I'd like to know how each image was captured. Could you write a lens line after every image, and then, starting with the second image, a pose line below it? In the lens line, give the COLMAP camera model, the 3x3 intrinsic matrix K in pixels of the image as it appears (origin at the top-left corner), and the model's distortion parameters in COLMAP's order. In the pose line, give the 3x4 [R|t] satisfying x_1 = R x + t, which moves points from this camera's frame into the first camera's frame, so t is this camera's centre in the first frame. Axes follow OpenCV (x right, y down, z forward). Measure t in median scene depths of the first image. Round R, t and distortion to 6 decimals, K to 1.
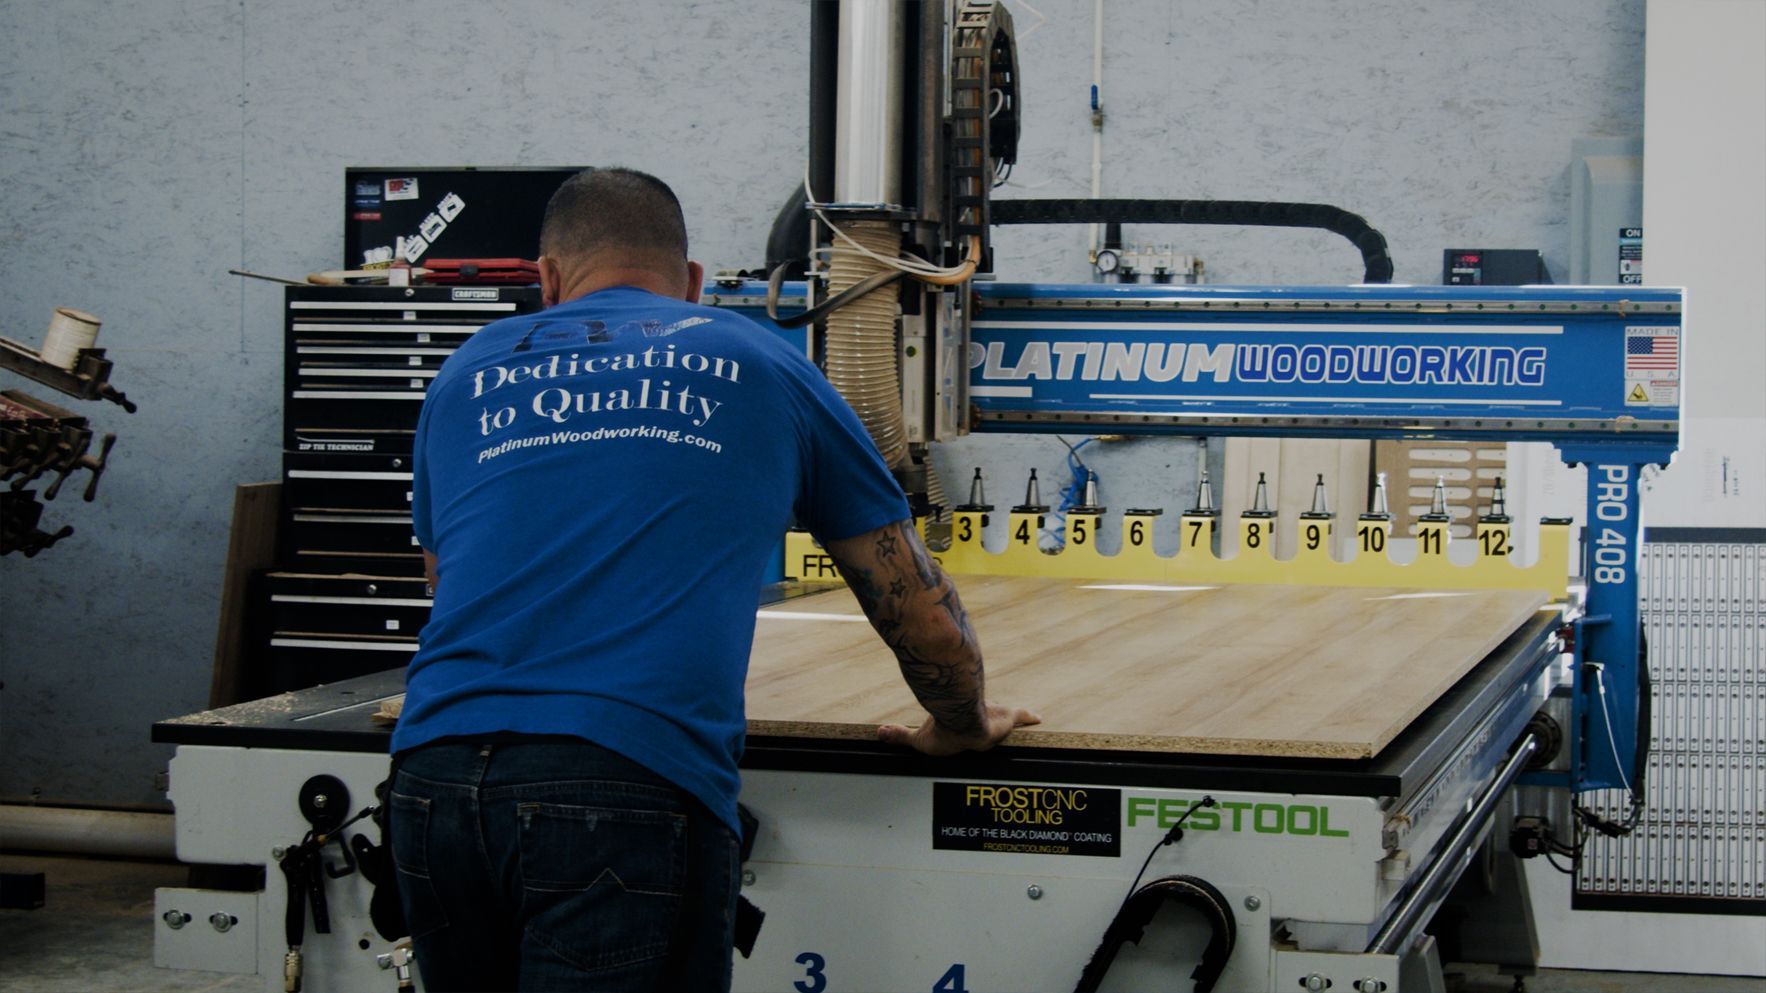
lens RADIAL K [[3891.3, 0, 883.0], [0, 3891.3, 496.5], [0, 0, 1]] dist [0.386276, 0.501735]
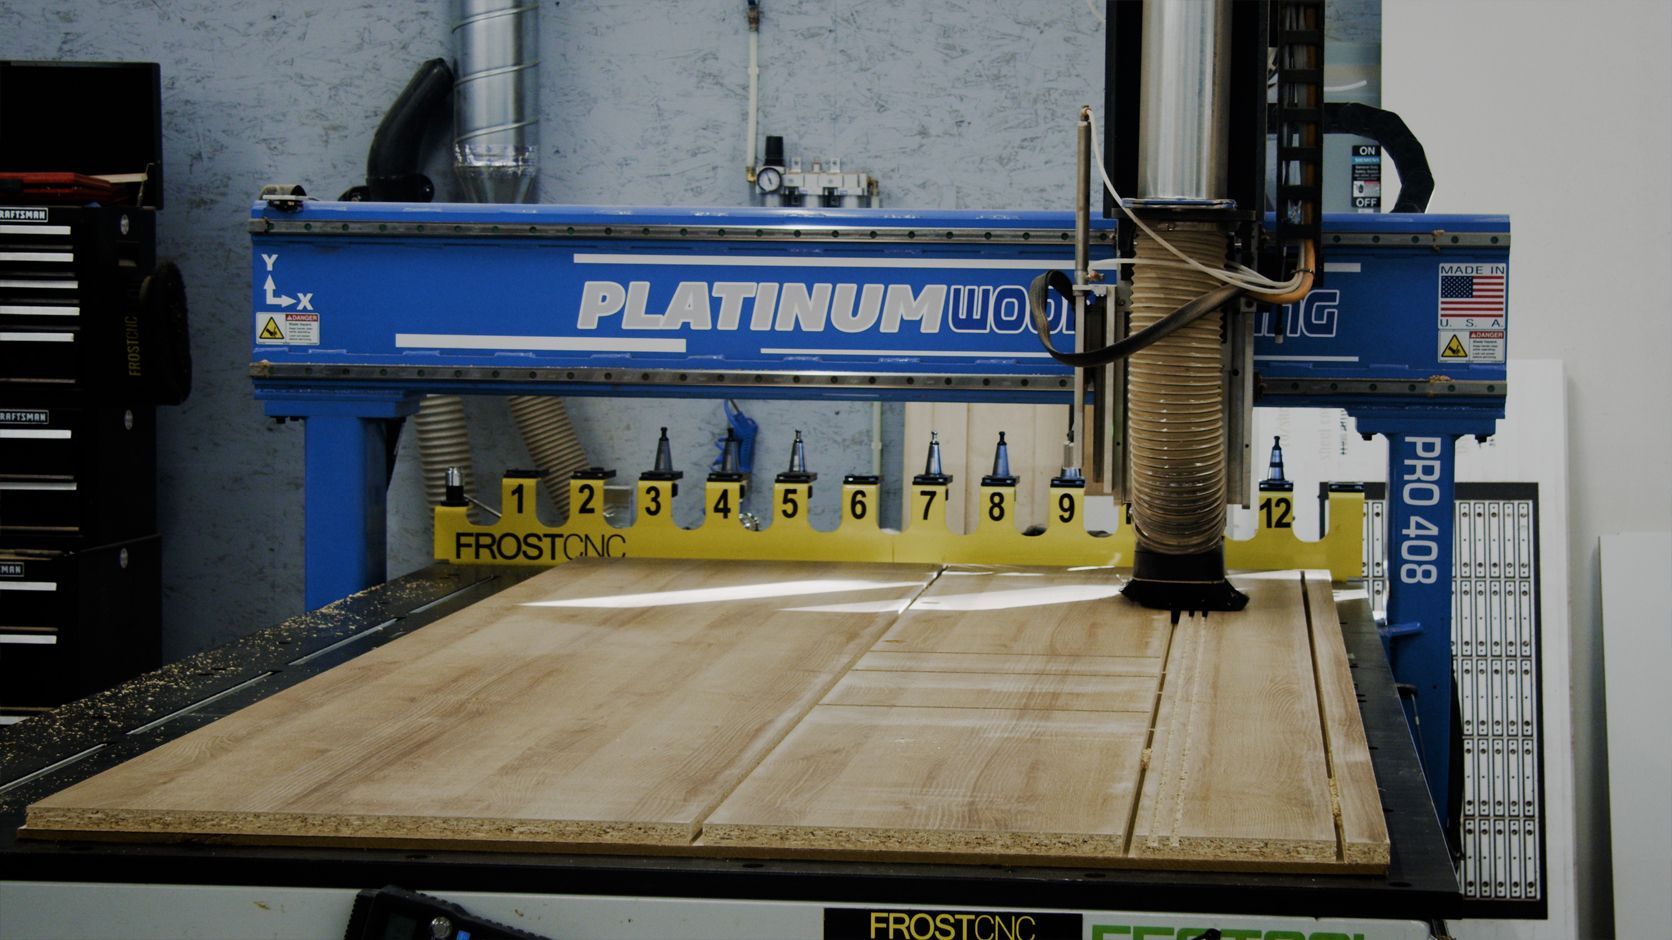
lens RADIAL K [[3684.2, 0, 836.0], [0, 3684.2, 470.0], [0, 0, 1]] dist [0.386276, 0.501735]
pose [[0.988341, -0.012752, 0.151719, -0.054986], [0.008667, 0.999583, 0.027553, -0.018135], [-0.152007, -0.025917, 0.988040, 0.179489]]
